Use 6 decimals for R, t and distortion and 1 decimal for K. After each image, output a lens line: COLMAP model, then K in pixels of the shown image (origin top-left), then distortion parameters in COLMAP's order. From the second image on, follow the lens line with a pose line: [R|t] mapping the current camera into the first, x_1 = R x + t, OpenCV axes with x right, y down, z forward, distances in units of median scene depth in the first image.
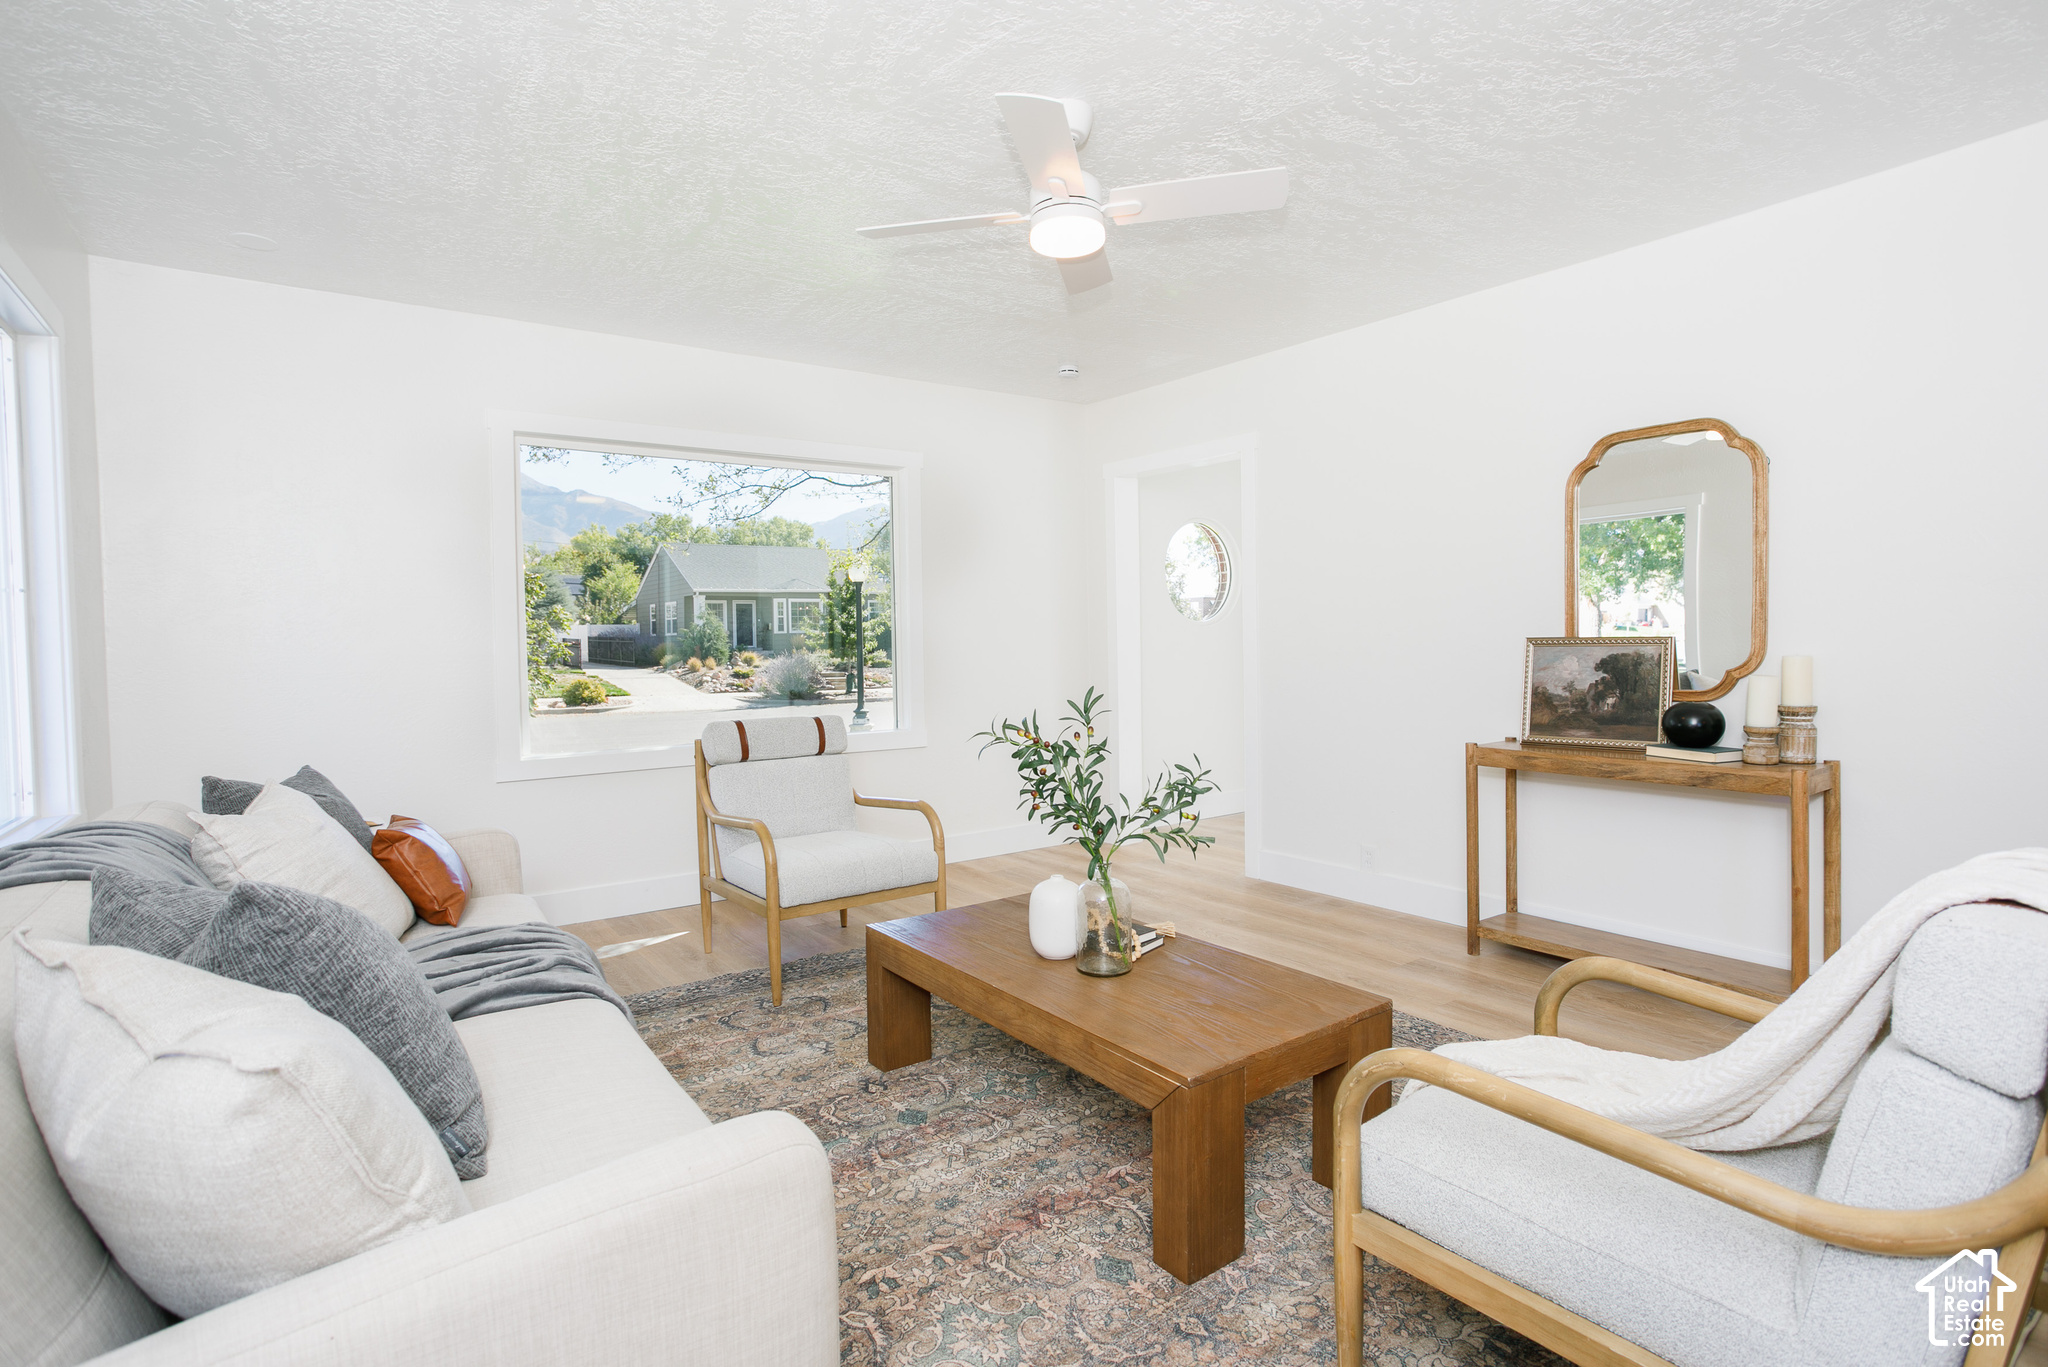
lens RADIAL K [[1040.6, 0, 1034.8], [0, 1040.6, 668.7], [0, 0, 1]] dist [-0.061172, 0.001557]
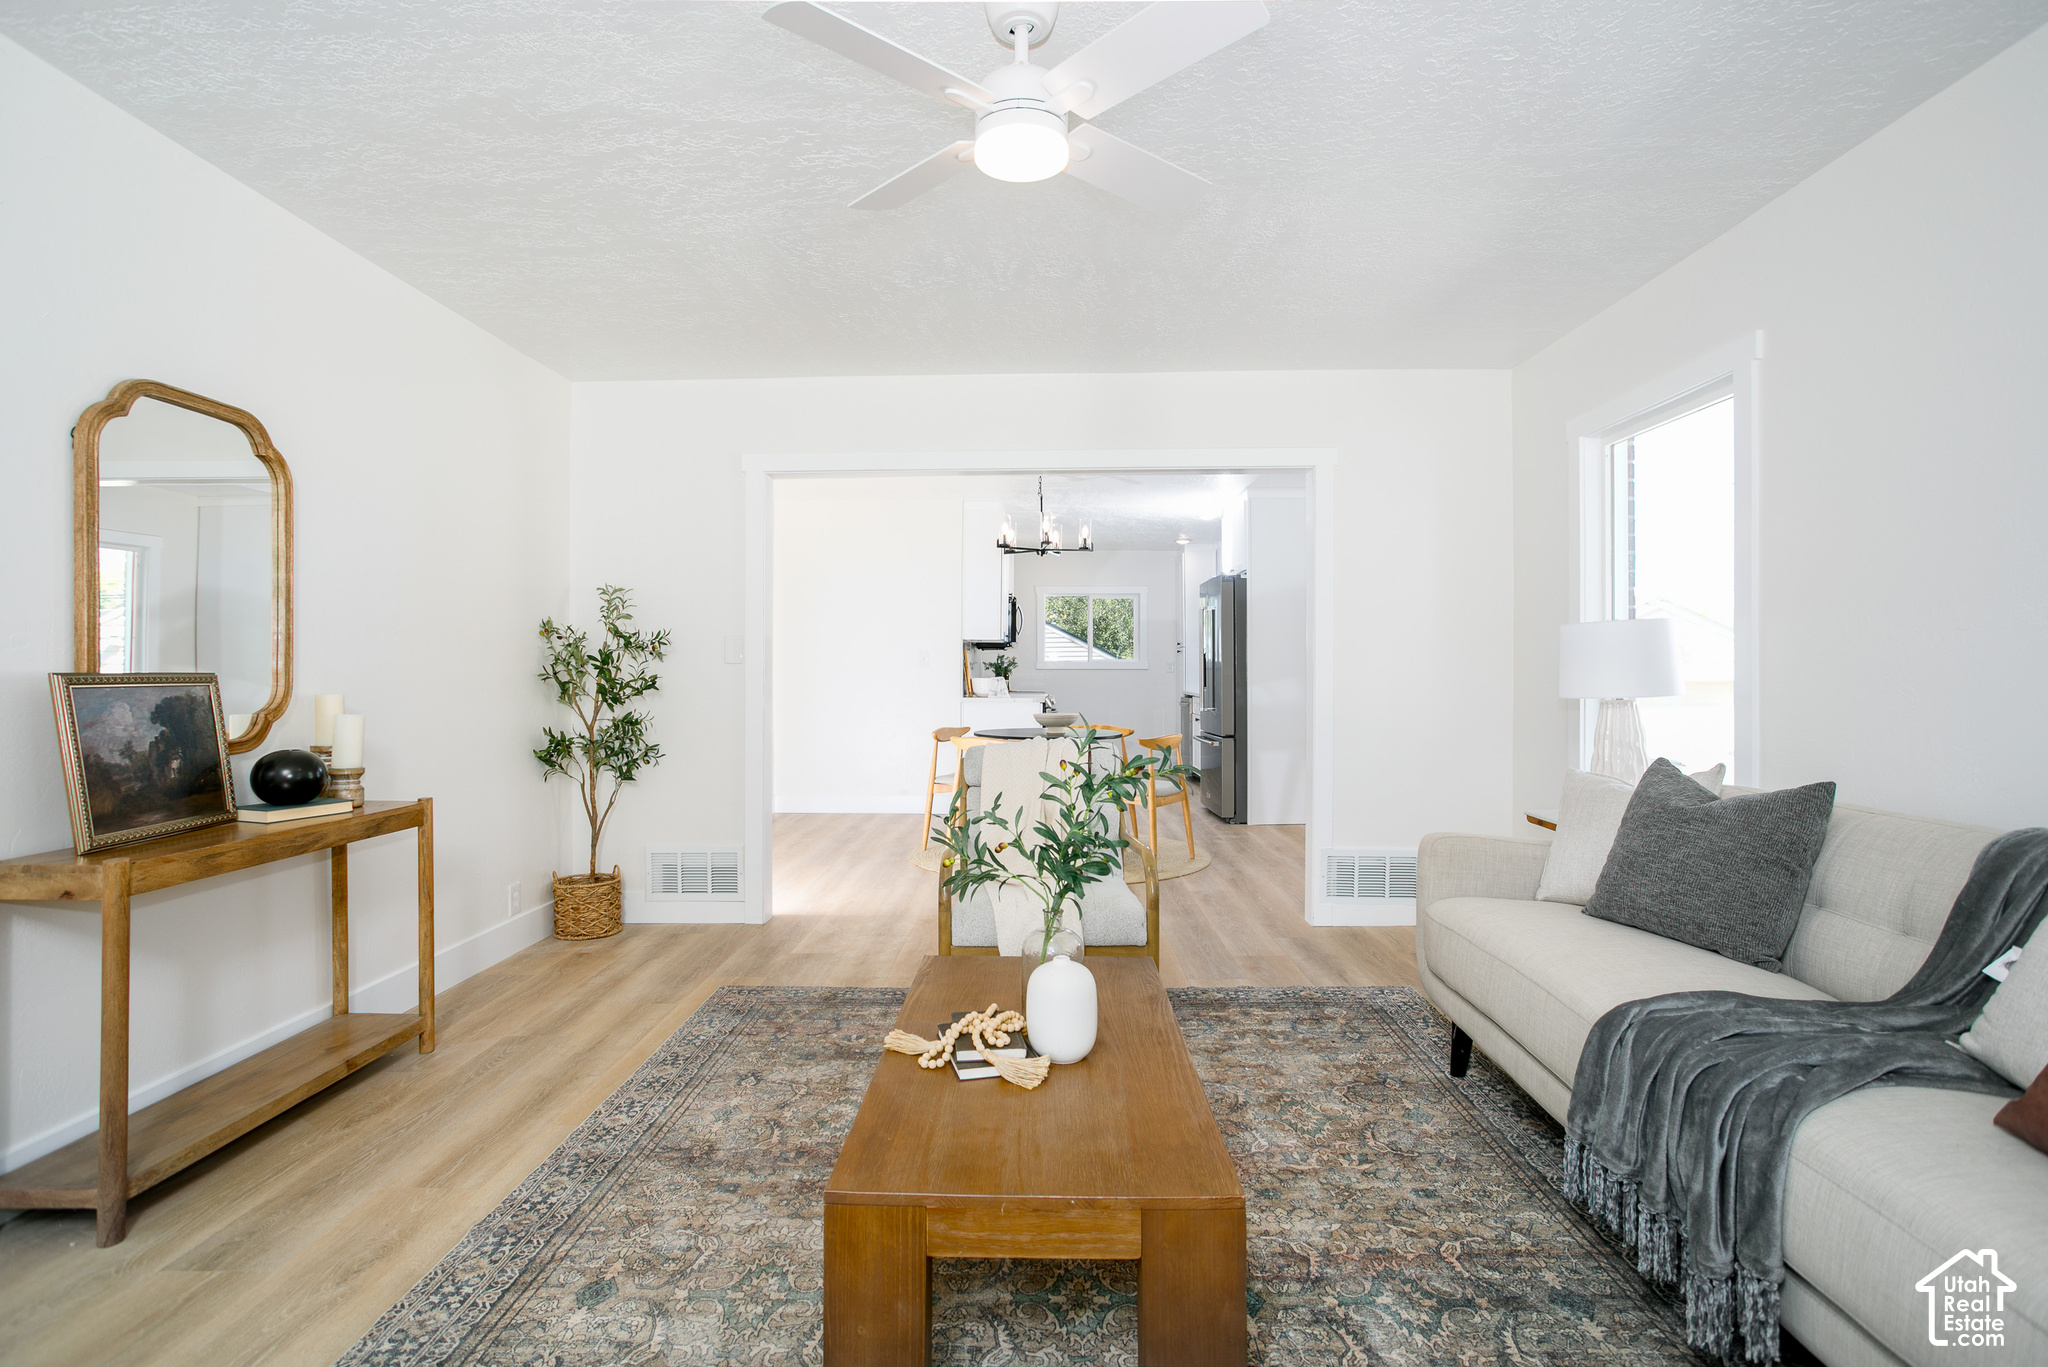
lens RADIAL K [[1040.6, 0, 1034.8], [0, 1040.6, 668.7], [0, 0, 1]] dist [-0.061172, 0.001557]
pose [[-0.813733, 0.020929, 0.580861, -0.313314], [0.037475, 0.999161, 0.016498, -0.023119], [-0.580029, 0.035193, -0.813835, 1.217188]]
